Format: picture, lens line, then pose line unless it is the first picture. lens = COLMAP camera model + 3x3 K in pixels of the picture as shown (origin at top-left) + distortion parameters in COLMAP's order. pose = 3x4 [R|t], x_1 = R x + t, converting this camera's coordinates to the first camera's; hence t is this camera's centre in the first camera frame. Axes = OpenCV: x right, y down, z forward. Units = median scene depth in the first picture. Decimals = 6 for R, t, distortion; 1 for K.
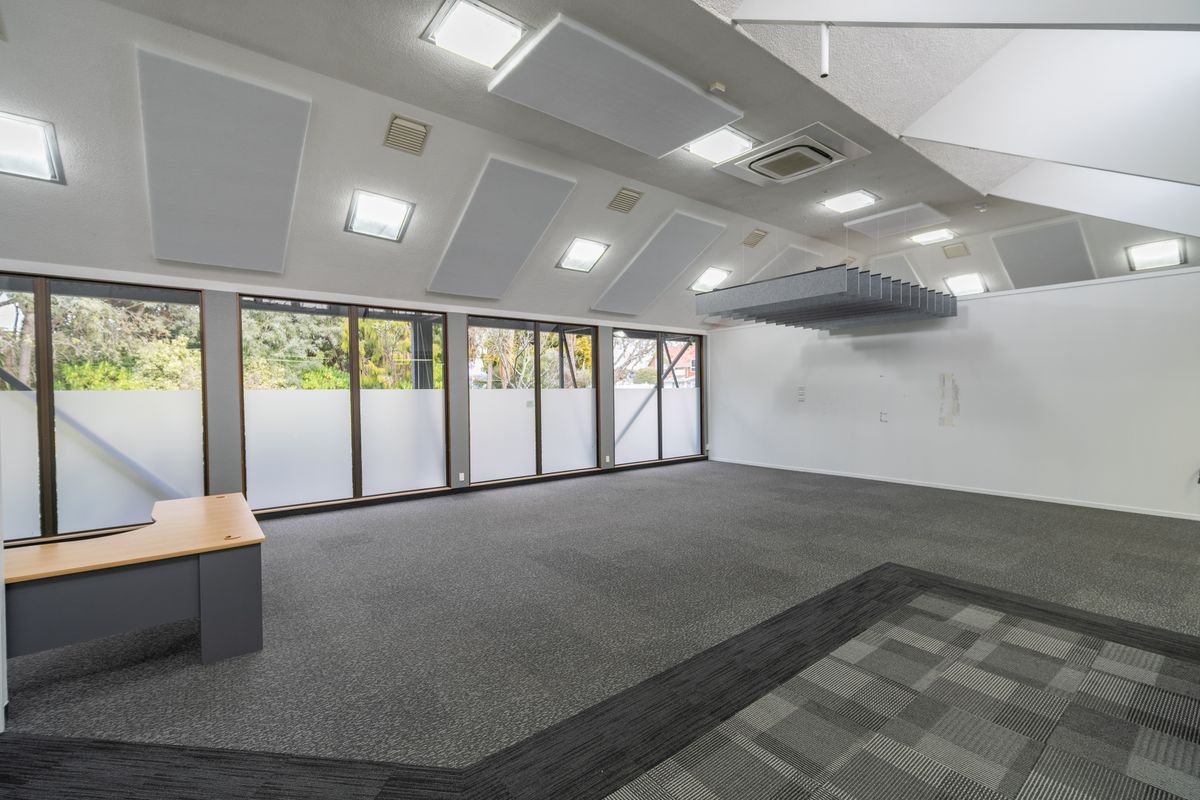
lens RADIAL K [[519.7, 0, 602.7], [0, 519.7, 400.5], [0, 0, 1]] dist [0.004113, 0.000645]
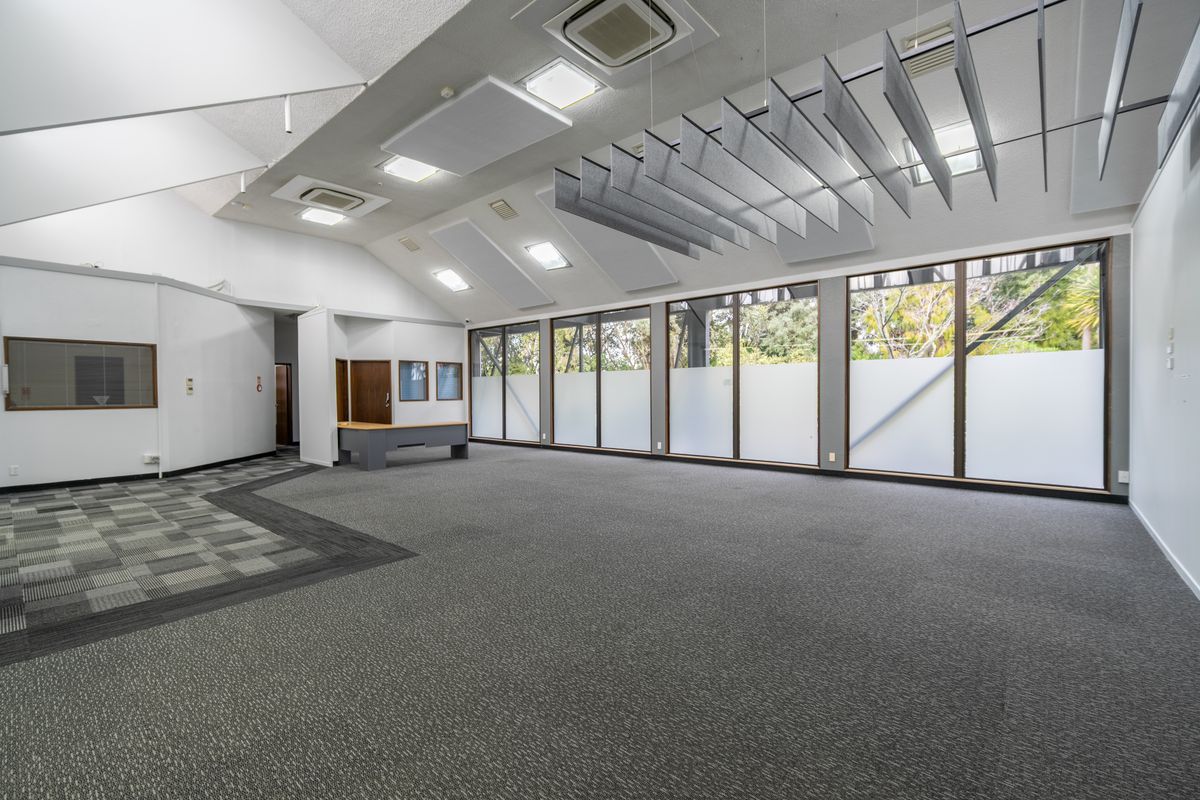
lens RADIAL K [[519.7, 0, 599.3], [0, 519.7, 400.9], [0, 0, 1]] dist [0.004113, 0.000645]
pose [[0.183641, 0.025538, -0.982662, 1.691578], [-0.010924, 0.999654, 0.023938, 0.046140], [0.982933, 0.006339, 0.183856, 1.345263]]
